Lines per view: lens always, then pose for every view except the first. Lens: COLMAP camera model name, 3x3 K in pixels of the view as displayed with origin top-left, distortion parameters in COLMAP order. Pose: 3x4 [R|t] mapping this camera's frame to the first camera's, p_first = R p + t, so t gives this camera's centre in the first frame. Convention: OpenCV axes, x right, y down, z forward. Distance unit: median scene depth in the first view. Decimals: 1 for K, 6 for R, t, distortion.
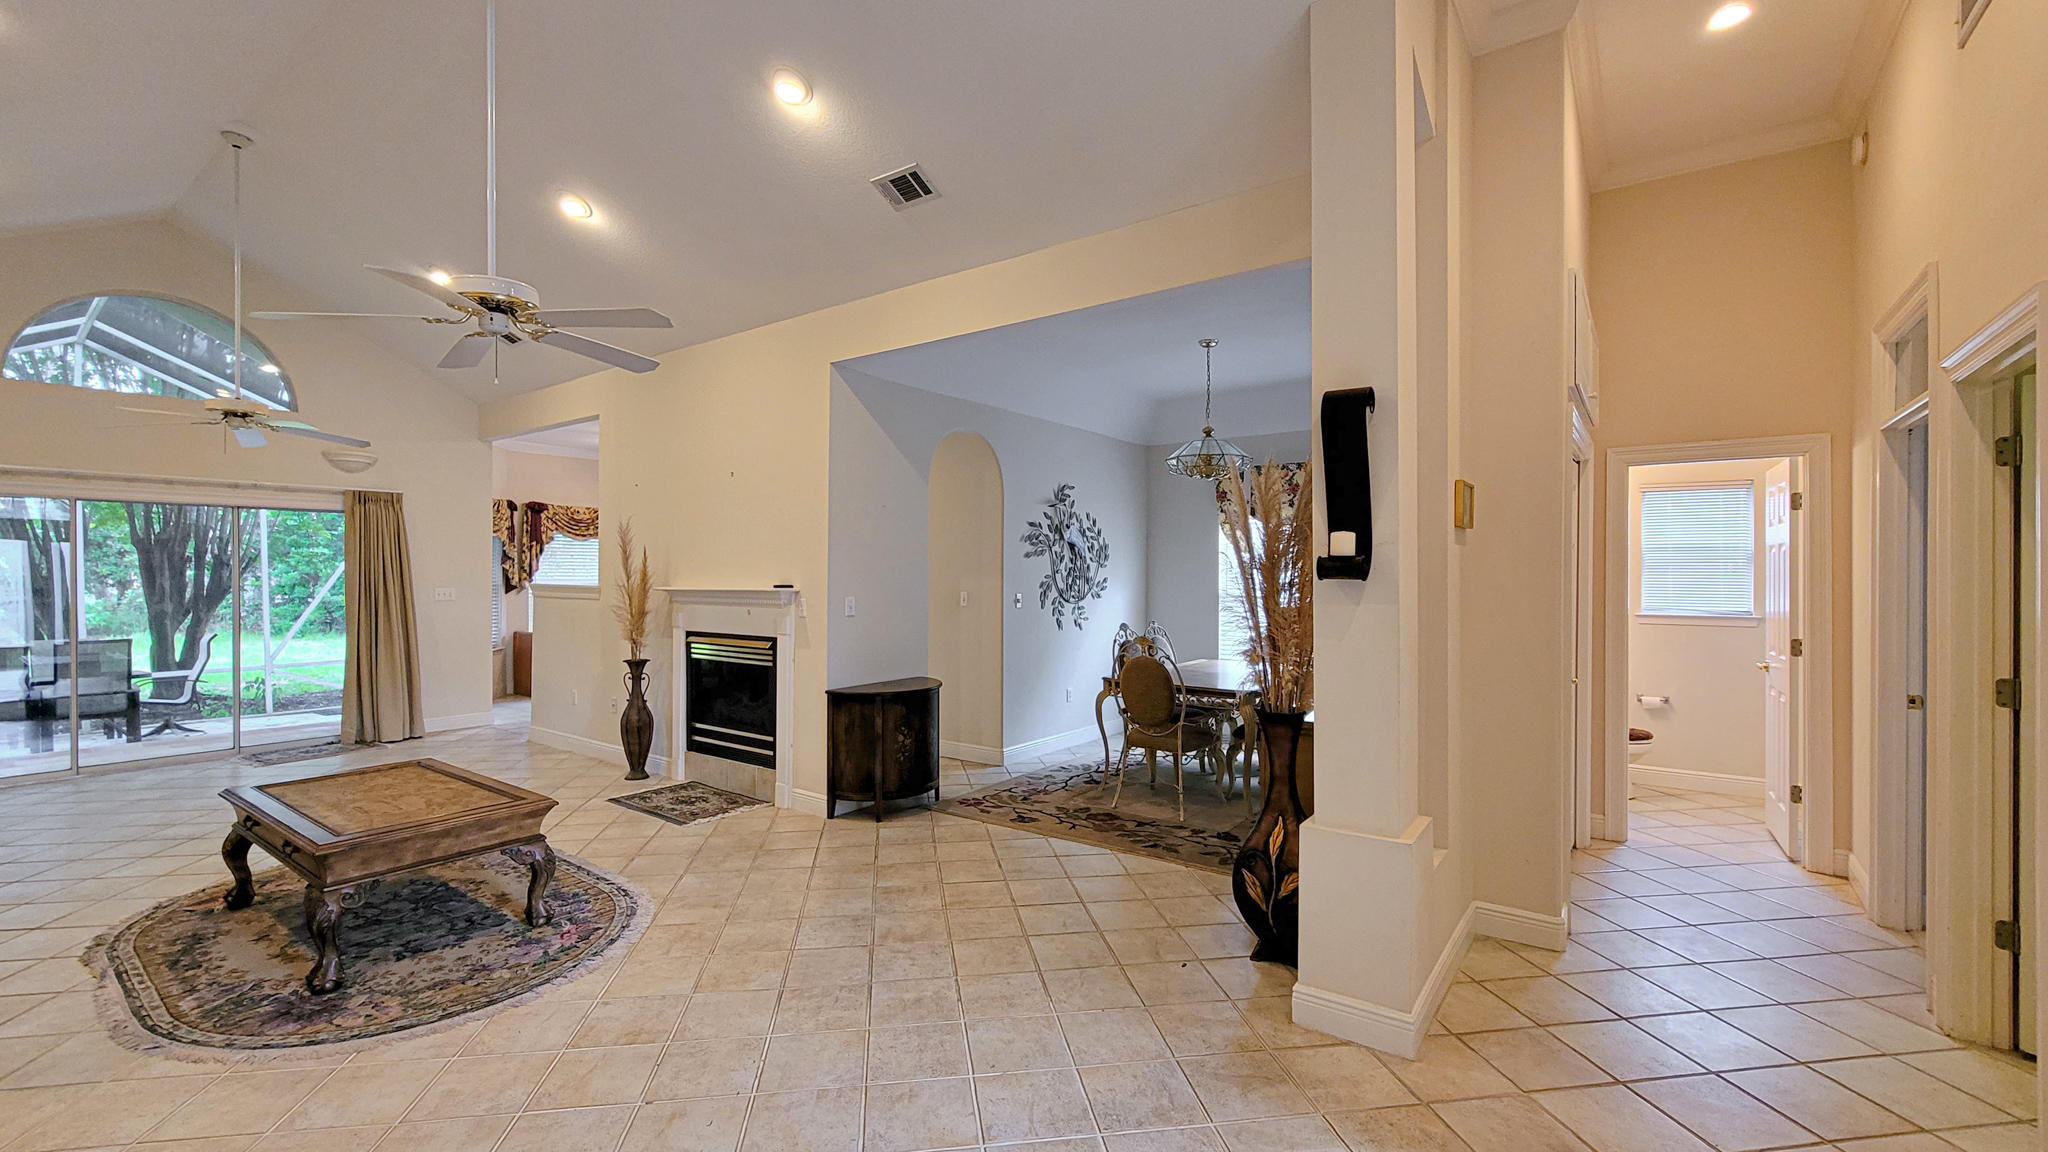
lens RADIAL K [[848.5, 0, 1015.3], [0, 848.5, 577.0], [0, 0, 1]] dist [-0.000135, 0.000017]
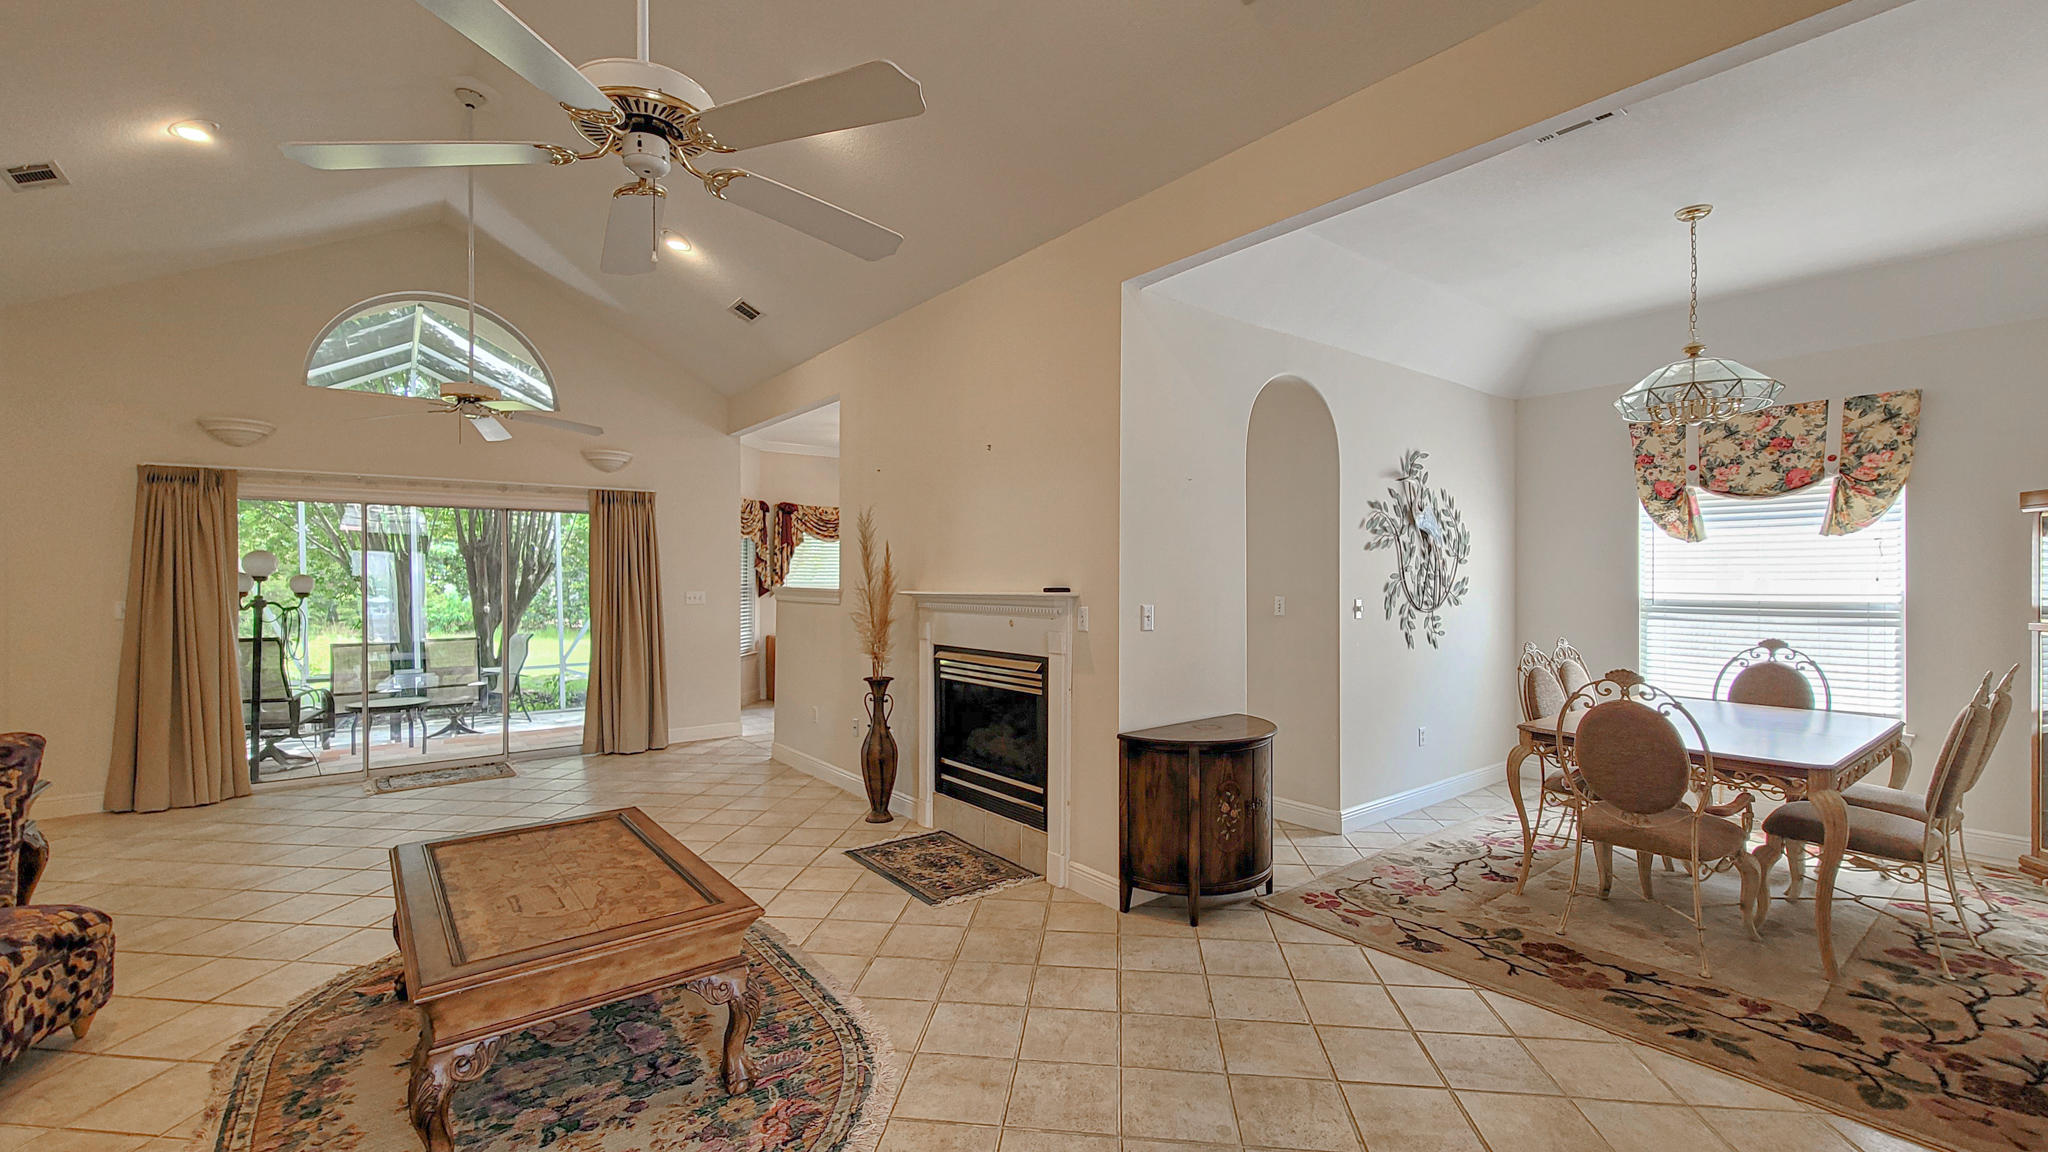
lens RADIAL K [[835.3, 0, 1007.5], [0, 835.3, 576.2], [0, 0, 1]] dist [-0.000623, 0.000345]
pose [[0.962368, -0.004659, -0.271711, -0.104965], [0.003573, 0.999984, -0.004492, 0.002031], [0.271728, 0.003353, 0.962368, 0.253862]]
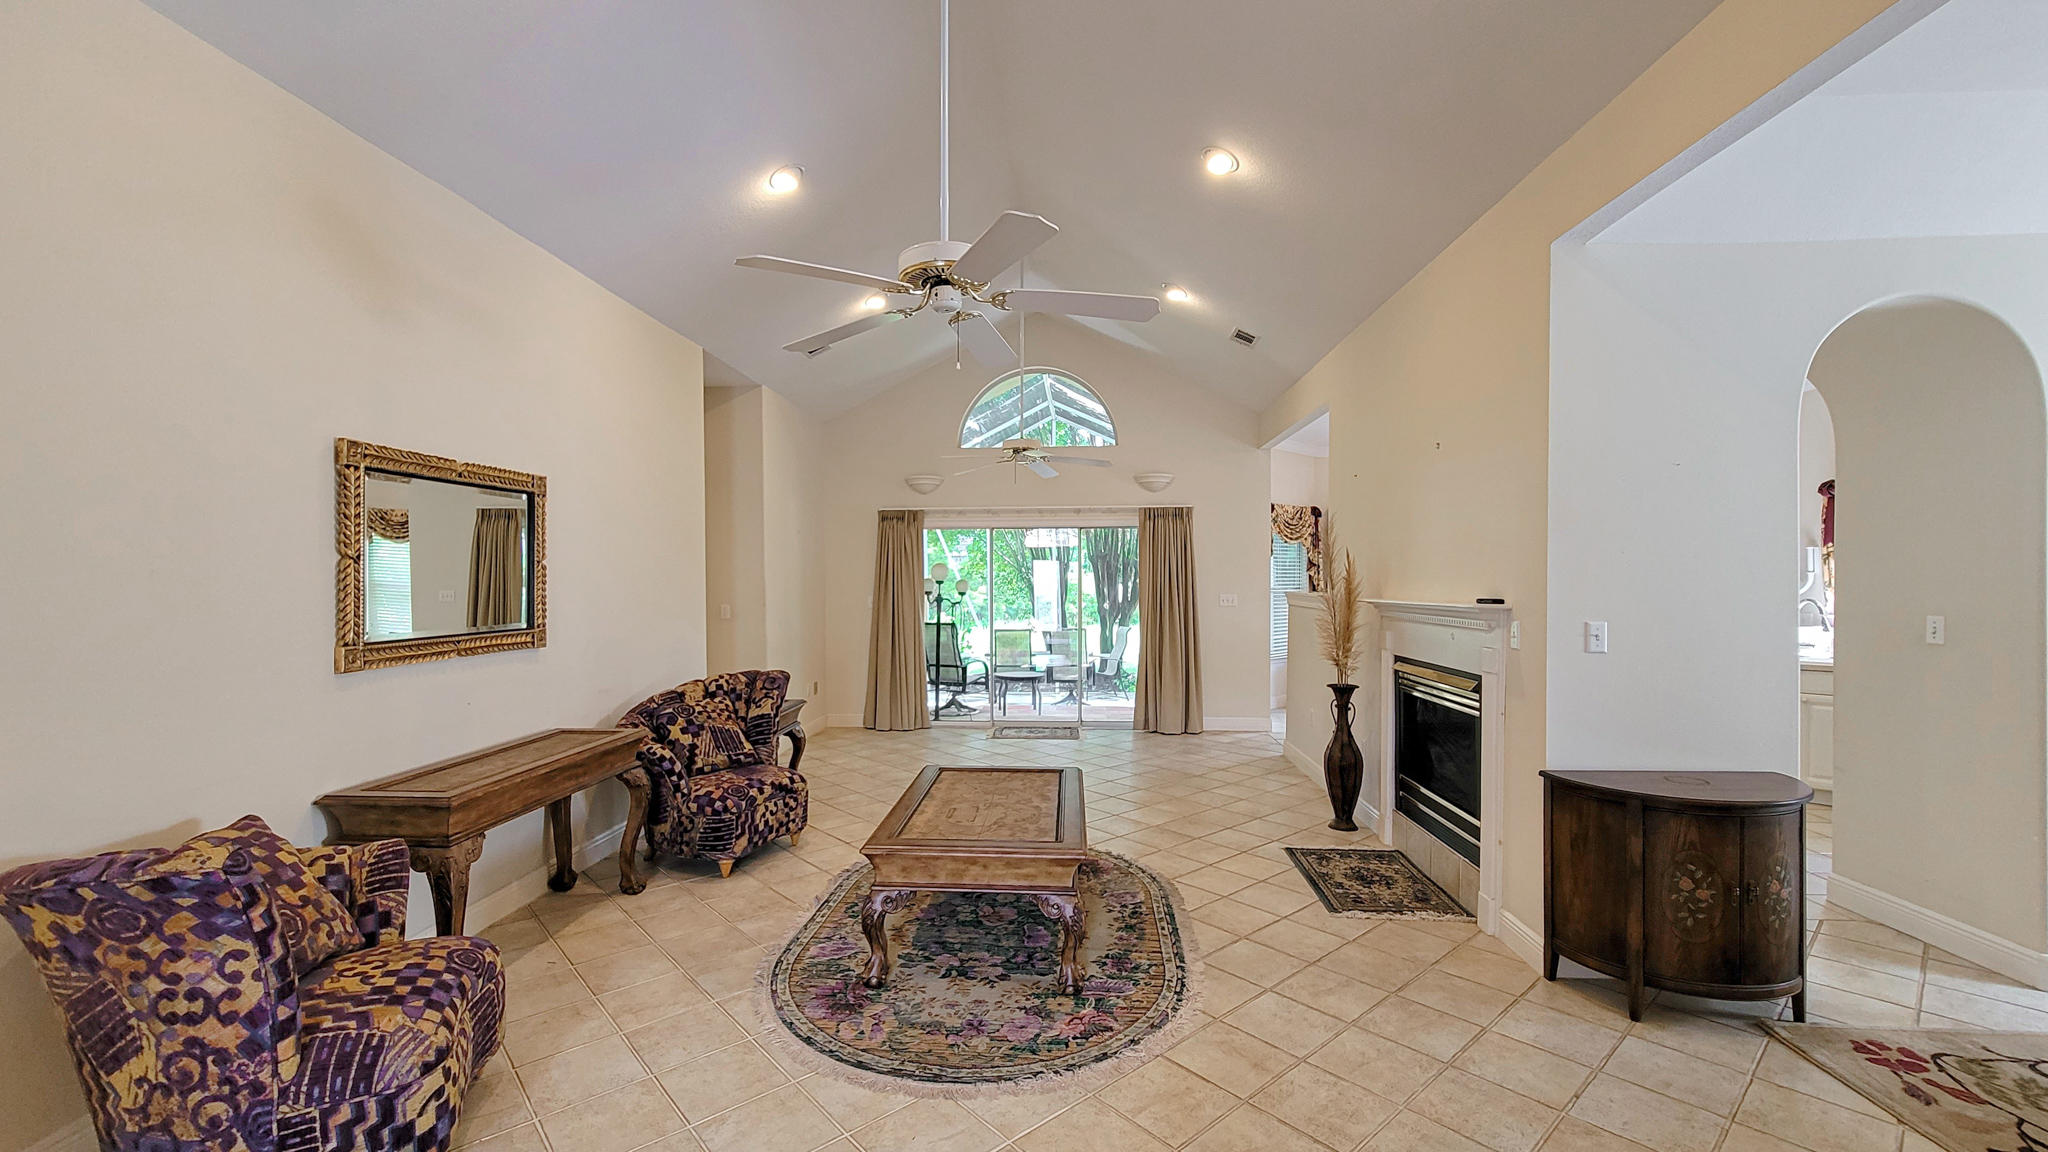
lens RADIAL K [[832.9, 0, 1024.0], [0, 832.9, 576.0], [0, 0, 1]] dist [-0.001408, -0.000067]
pose [[0.538484, -0.005885, -0.842615, 0.076828], [-0.000281, 0.999974, -0.007163, -0.003493], [0.842636, 0.004094, 0.538468, 0.308673]]
